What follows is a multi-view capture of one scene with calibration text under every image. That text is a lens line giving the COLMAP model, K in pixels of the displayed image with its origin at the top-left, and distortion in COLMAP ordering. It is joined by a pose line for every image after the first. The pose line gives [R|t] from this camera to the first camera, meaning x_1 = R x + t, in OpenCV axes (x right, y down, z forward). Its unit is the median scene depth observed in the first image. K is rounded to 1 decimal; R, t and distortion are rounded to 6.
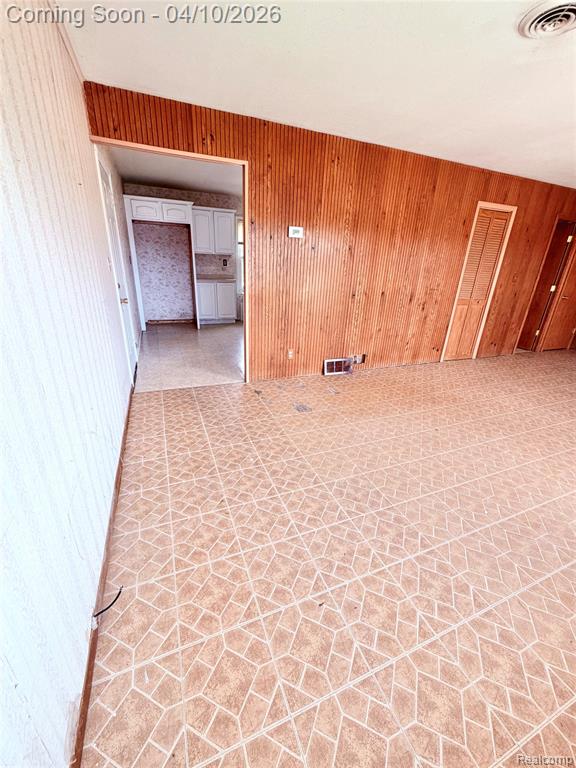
lens RADIAL K [[306.9, 0, 288.4], [0, 306.9, 382.4], [0, 0, 1]] dist [0.000877, 0.000038]
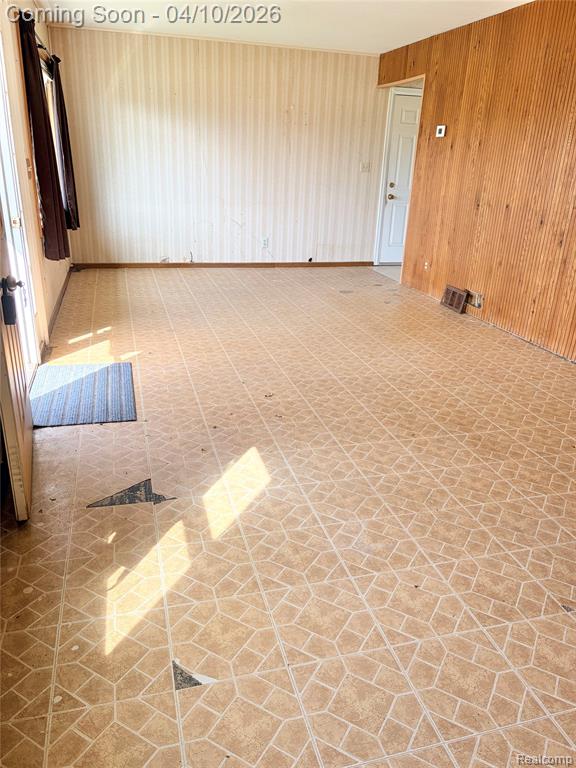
lens RADIAL K [[582.7, 0, 288.8], [0, 582.7, 389.2], [0, 0, 1]] dist [0.046233, -0.046149]
pose [[-0.112939, 0.322476, -0.939816, 1.714943], [-0.410529, 0.846212, 0.339692, -0.195252], [0.904826, 0.424186, 0.036815, 0.701080]]
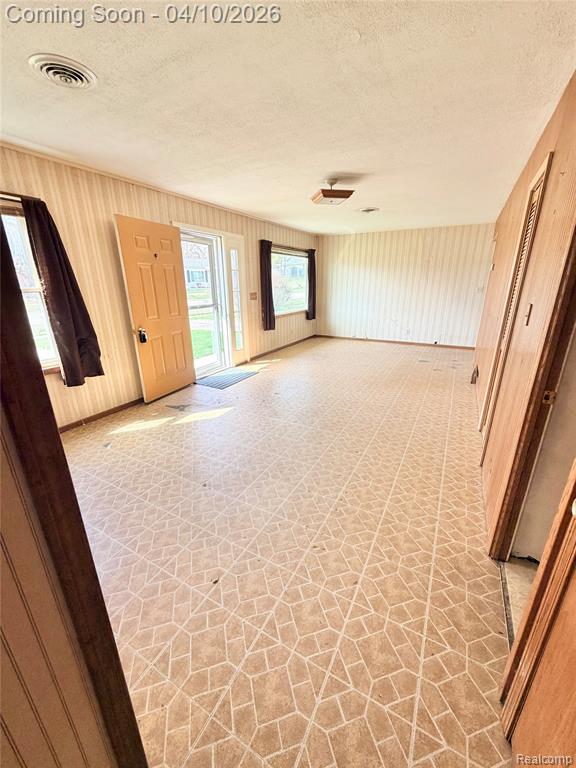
lens RADIAL K [[306.9, 0, 288.4], [0, 306.9, 382.4], [0, 0, 1]] dist [0.000877, 0.000038]
pose [[-0.777834, 0.162902, -0.606990, 1.479221], [-0.256766, 0.799165, 0.543514, -0.496481], [0.573624, 0.578618, -0.579790, 1.345447]]
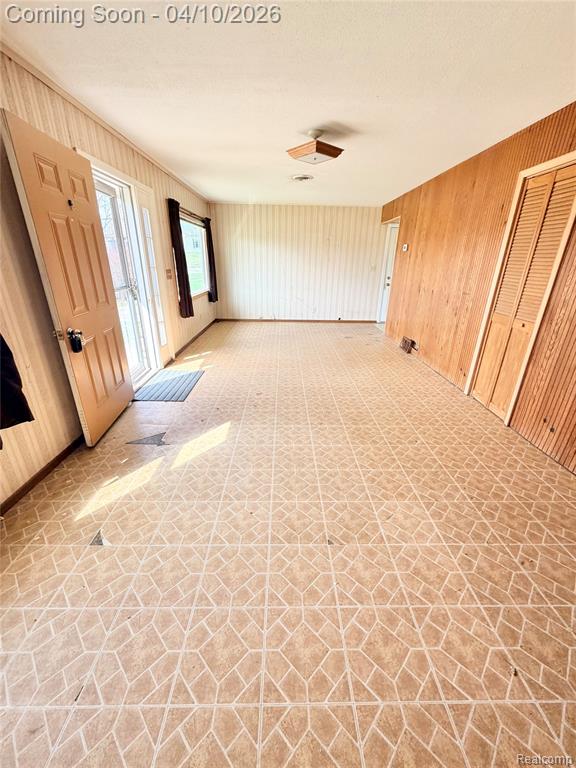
lens RADIAL K [[306.9, 0, 288.4], [0, 306.9, 382.4], [0, 0, 1]] dist [0.000877, 0.000038]
pose [[-0.365079, 0.300451, -0.881162, 1.607945], [-0.375099, 0.818796, 0.434595, -0.312752], [0.852067, 0.489185, -0.186227, 0.936657]]
